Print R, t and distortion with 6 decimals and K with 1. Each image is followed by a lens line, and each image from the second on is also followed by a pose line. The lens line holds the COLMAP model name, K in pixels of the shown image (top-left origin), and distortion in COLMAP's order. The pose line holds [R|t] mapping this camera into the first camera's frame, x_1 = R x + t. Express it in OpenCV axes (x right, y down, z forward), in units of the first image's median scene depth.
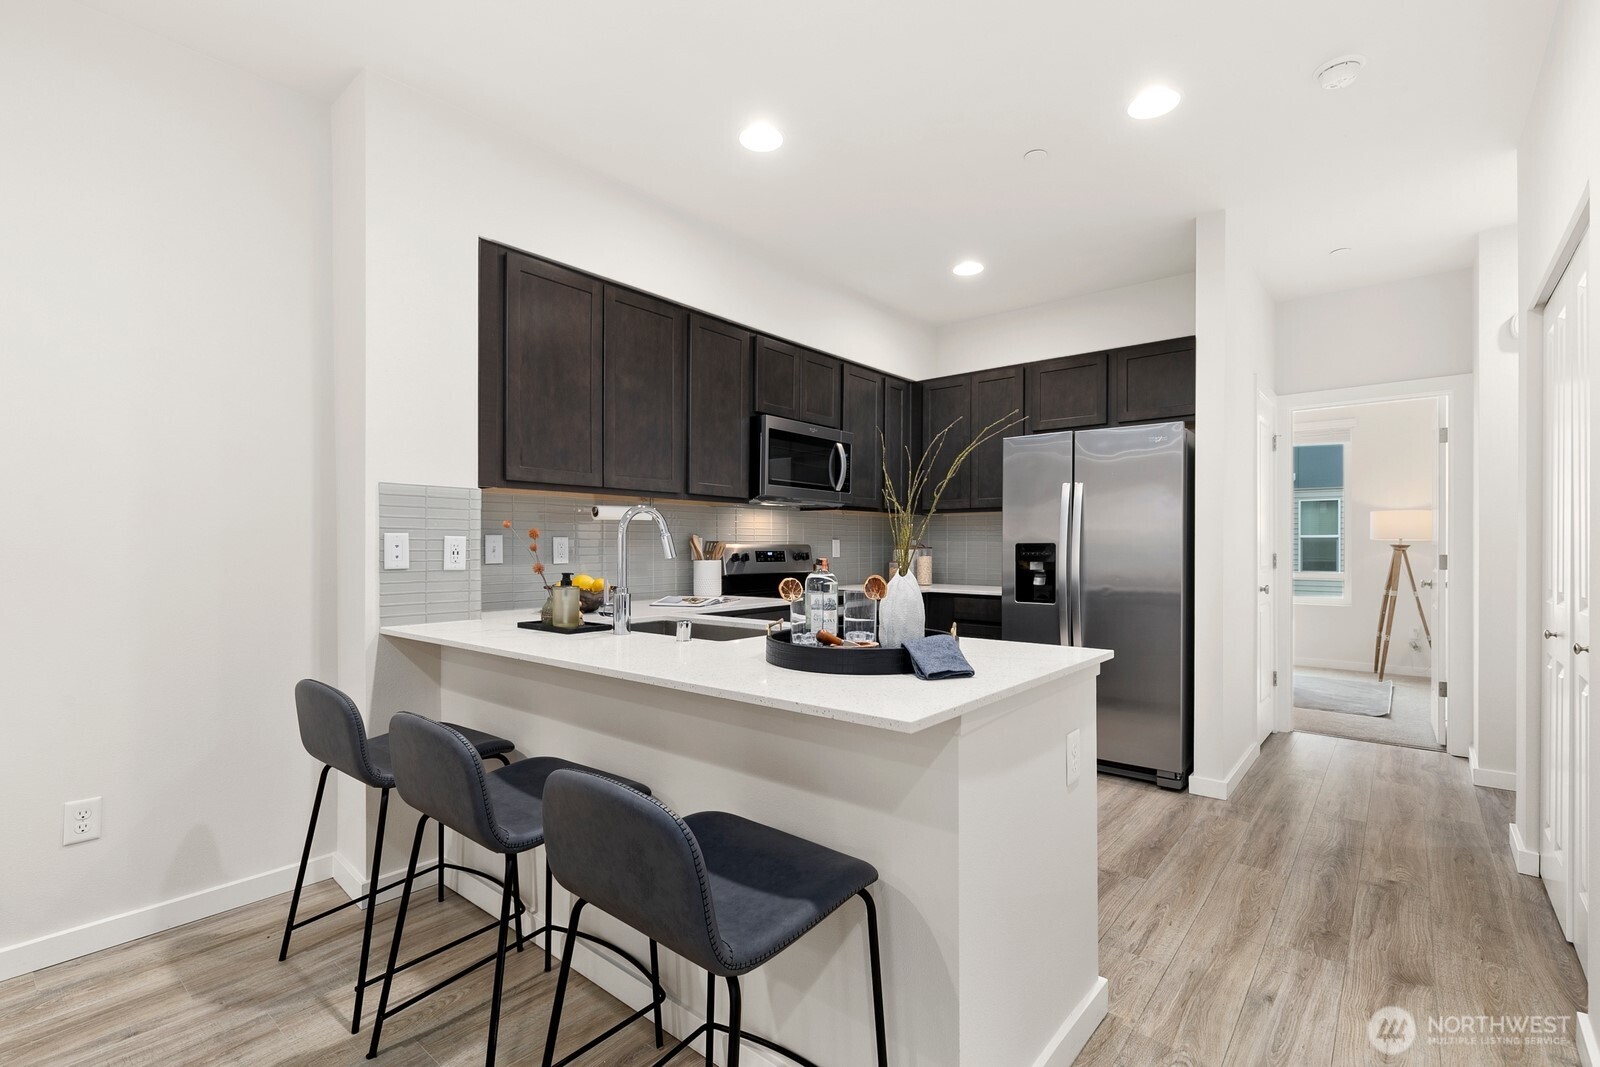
lens RADIAL K [[715.3, 0, 799.7], [0, 715.3, 546.2], [0, 0, 1]] dist [0.004590, -0.000915]
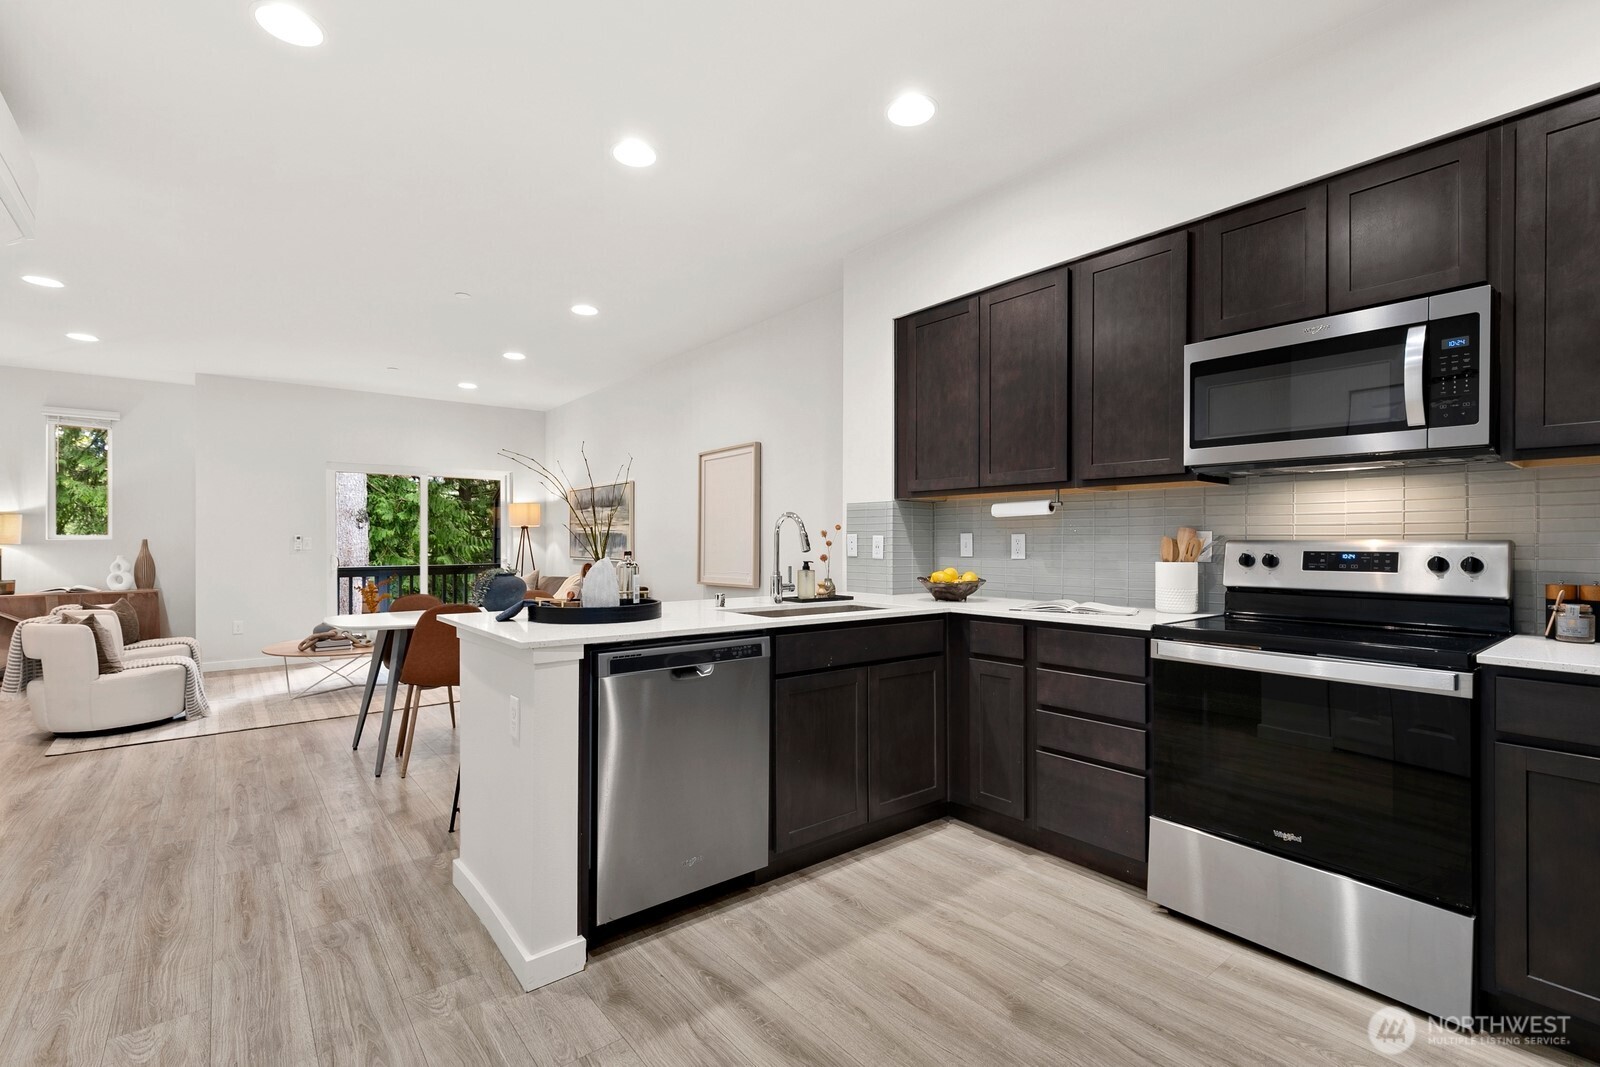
lens RADIAL K [[715.3, 0, 802.8], [0, 715.3, 536.7], [0, 0, 1]] dist [0.004590, -0.000915]
pose [[-0.181044, -0.008452, -0.983439, 0.712916], [-0.001642, 0.999964, -0.008291, 0.000563], [0.983474, 0.000114, -0.181052, 0.816598]]
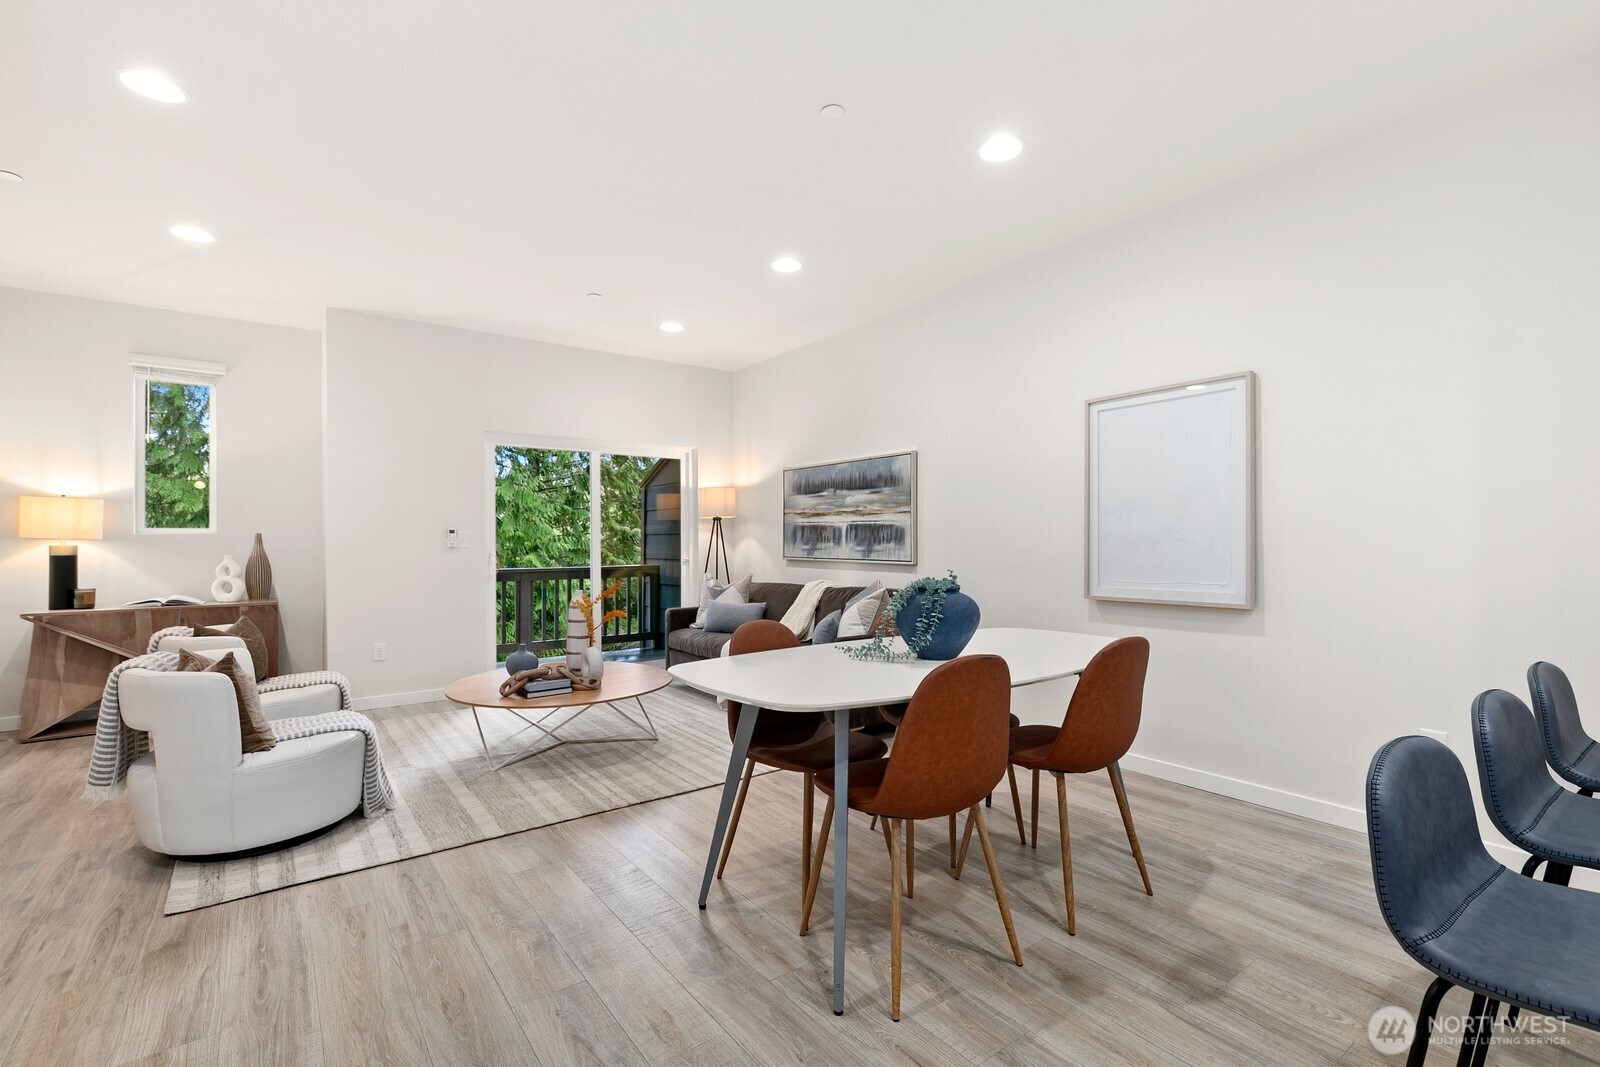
lens RADIAL K [[715.3, 0, 799.4], [0, 715.3, 538.2], [0, 0, 1]] dist [0.004590, -0.000915]
pose [[-0.224000, -0.003865, -0.974581, 0.299613], [-0.000726, 0.999993, -0.003799, 0.008754], [0.974589, -0.000143, -0.224001, 0.114043]]
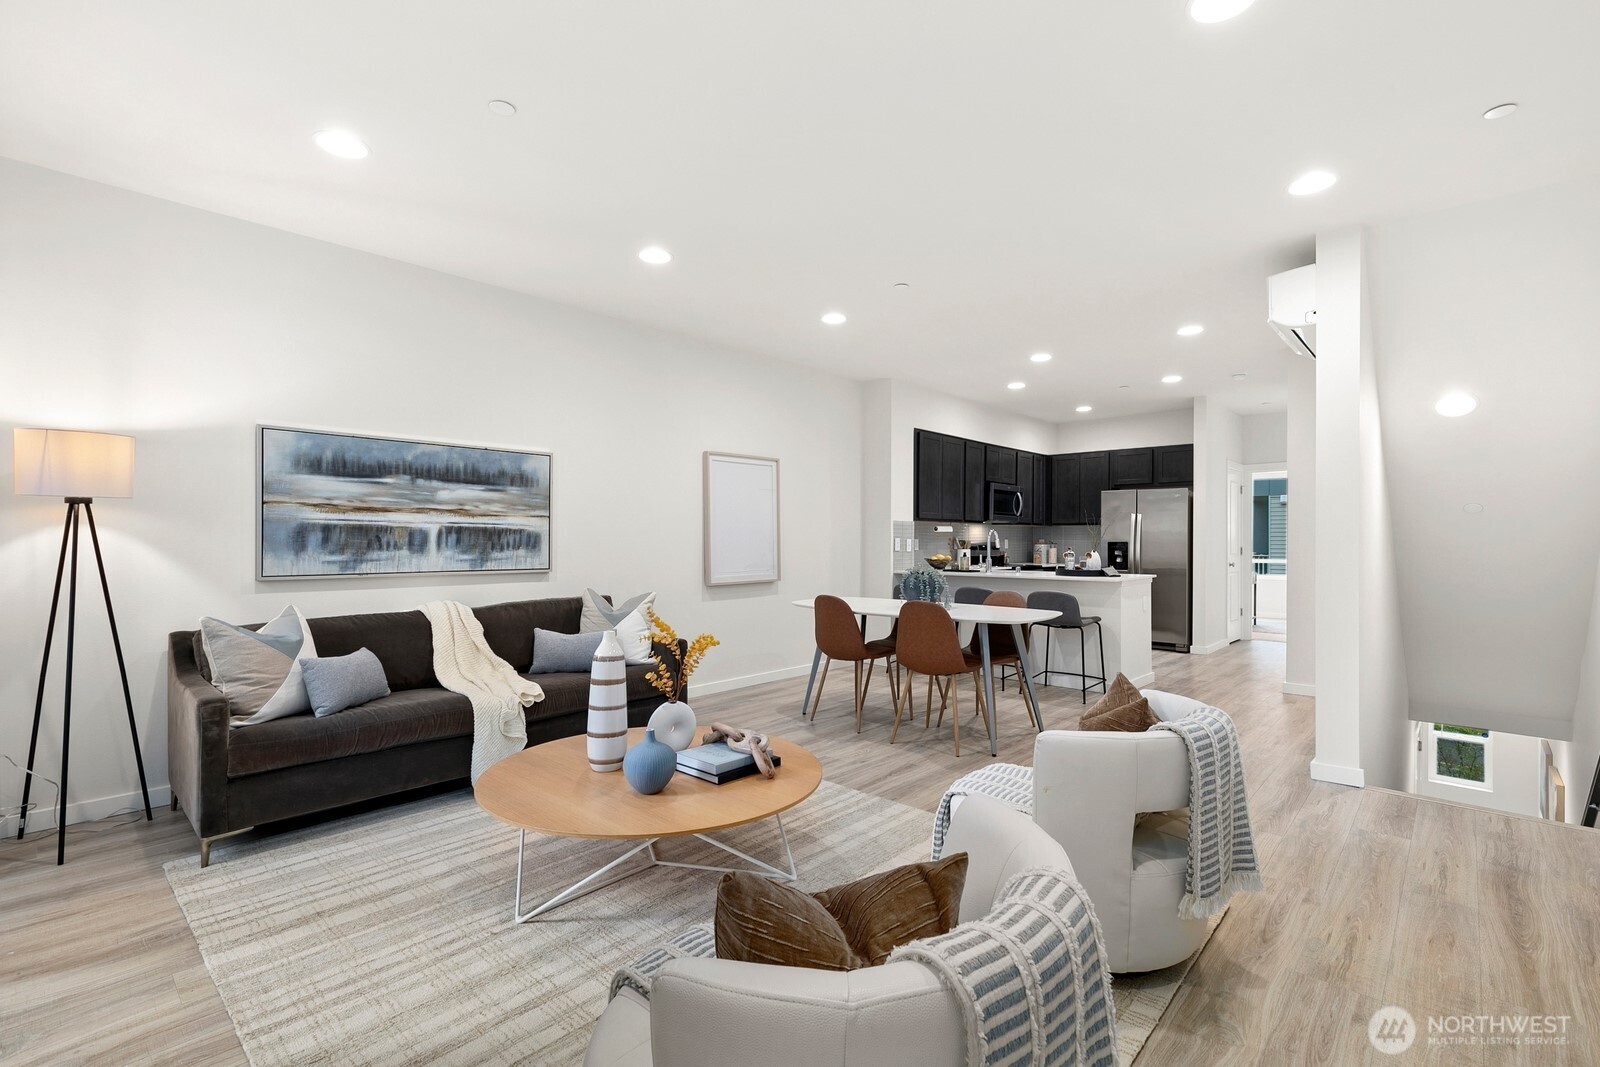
lens RADIAL K [[715.3, 0, 802.9], [0, 715.3, 539.2], [0, 0, 1]] dist [0.004590, -0.000915]
pose [[0.999223, 0.001046, -0.039401, -0.569630], [-0.001231, 0.999988, -0.004673, -0.000735], [0.039395, 0.004718, 0.999213, -1.267990]]
